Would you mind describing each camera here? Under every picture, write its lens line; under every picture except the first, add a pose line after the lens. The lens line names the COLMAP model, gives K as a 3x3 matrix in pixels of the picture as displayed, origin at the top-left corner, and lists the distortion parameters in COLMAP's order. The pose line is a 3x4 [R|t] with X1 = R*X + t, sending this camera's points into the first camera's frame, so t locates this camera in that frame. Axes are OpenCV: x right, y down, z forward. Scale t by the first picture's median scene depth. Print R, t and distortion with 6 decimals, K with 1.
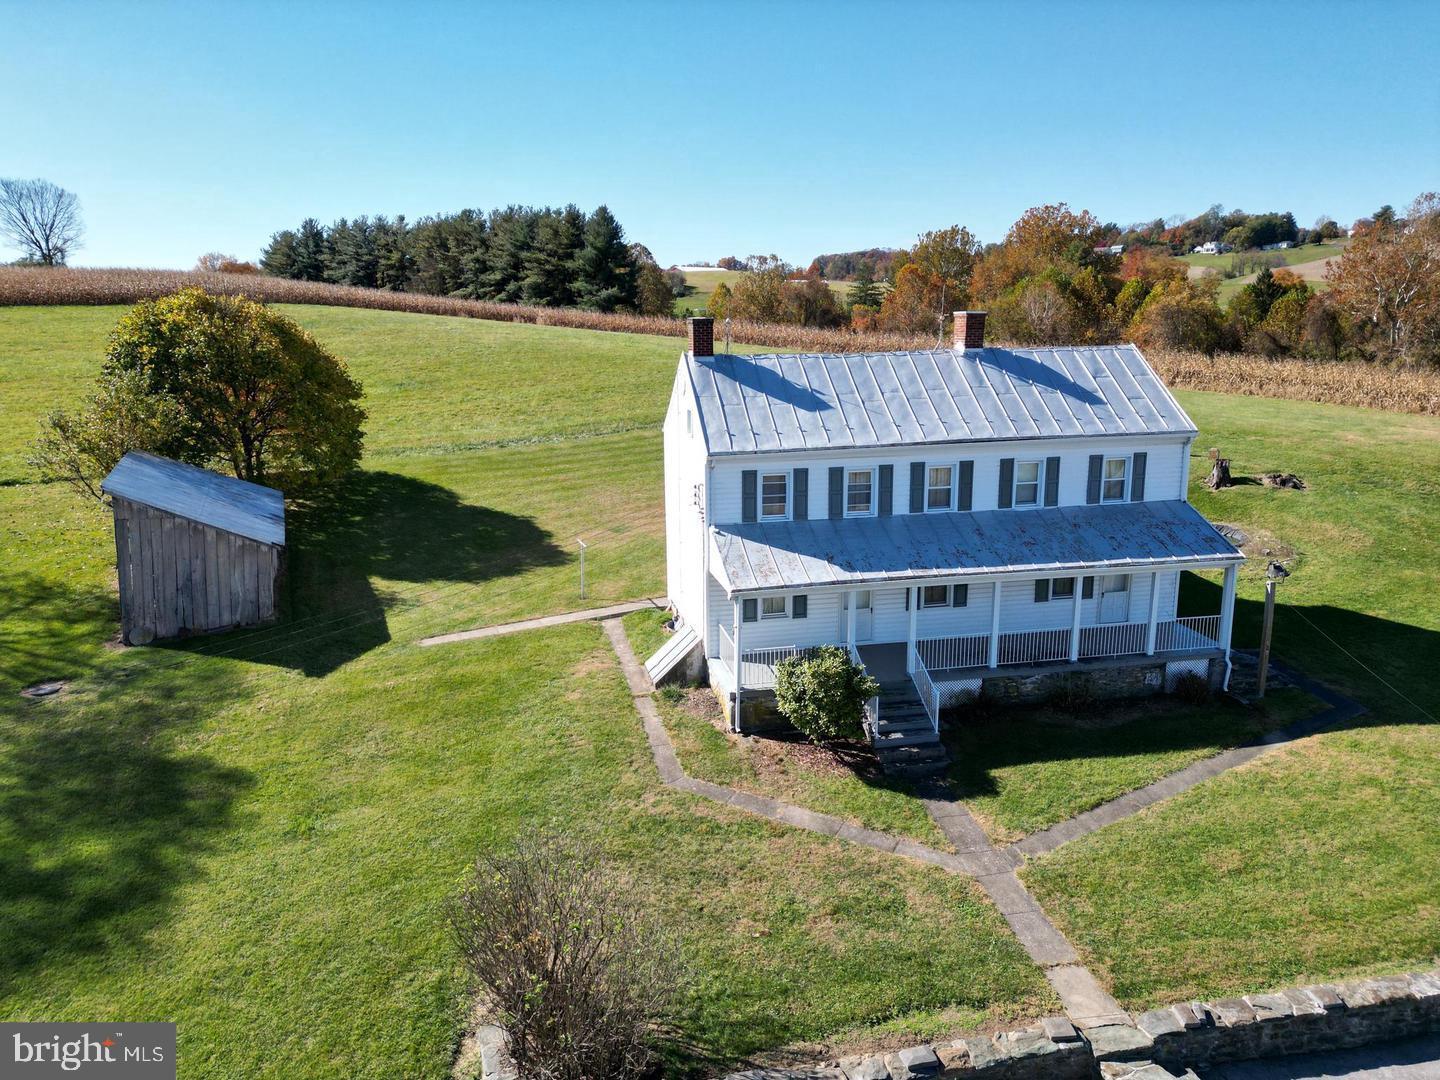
lens RADIAL K [[1003.6, 0, 720.0], [0, 1003.6, 540.0], [0, 0, 1]] dist [0.075771, -0.067409]
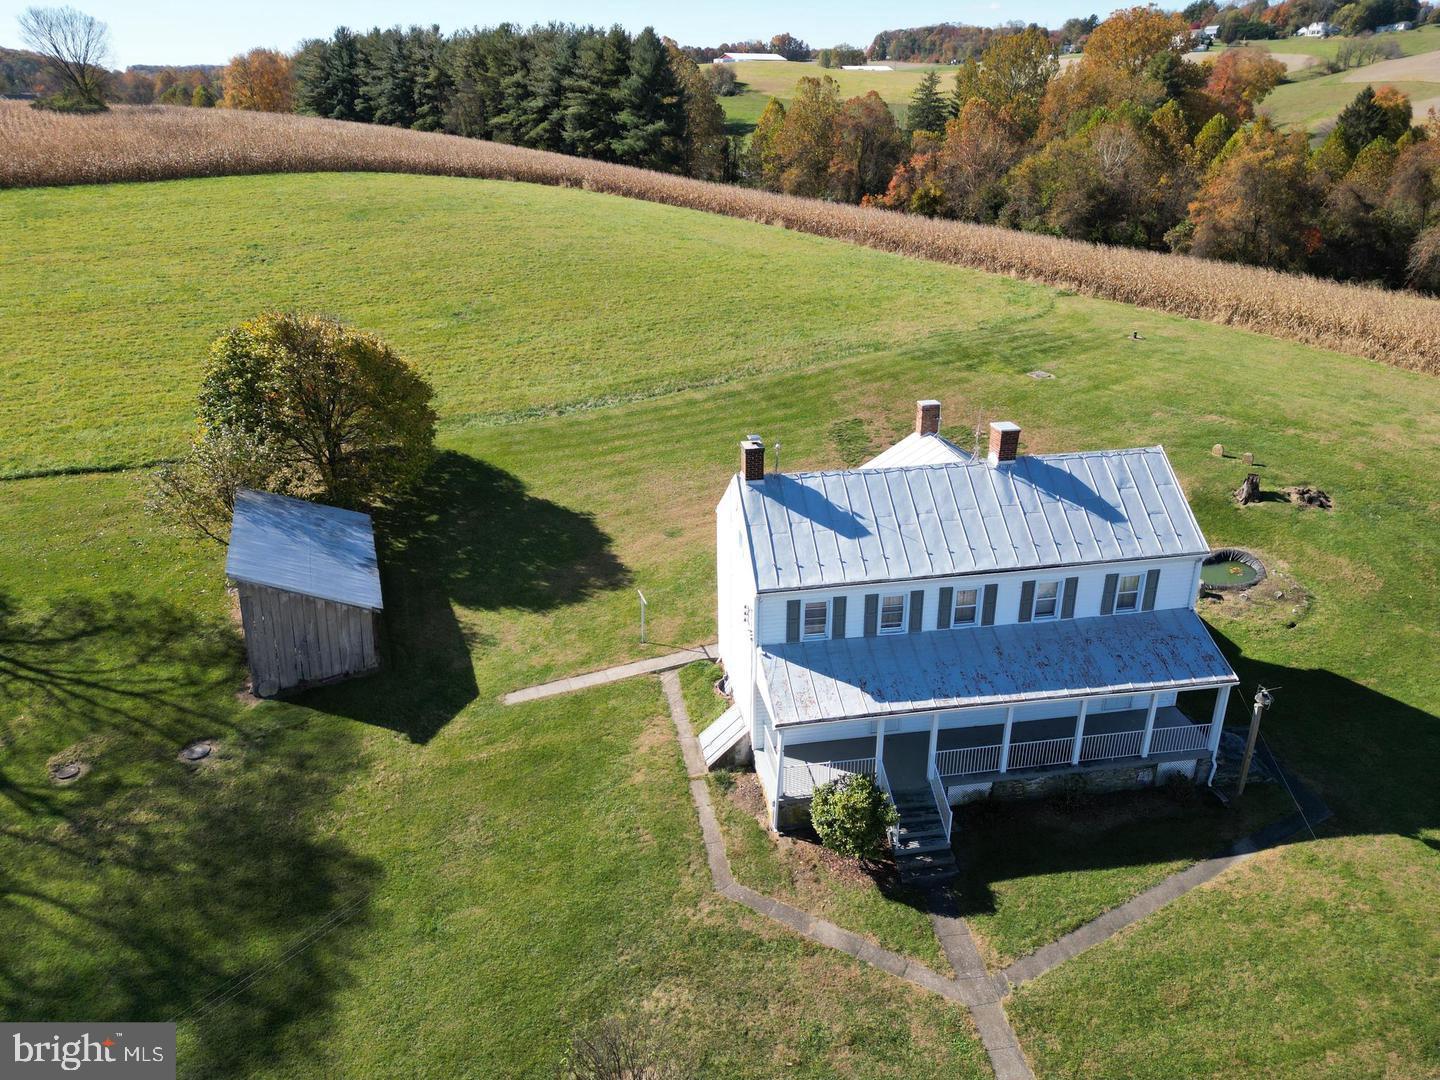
lens RADIAL K [[1003.6, 0, 720.0], [0, 1003.6, 540.0], [0, 0, 1]] dist [0.075771, -0.067409]
pose [[0.998895, 0.019173, -0.042908, -0.006163], [-0.010556, 0.981201, 0.192698, -0.335493], [0.045796, -0.192032, 0.980319, -0.089069]]
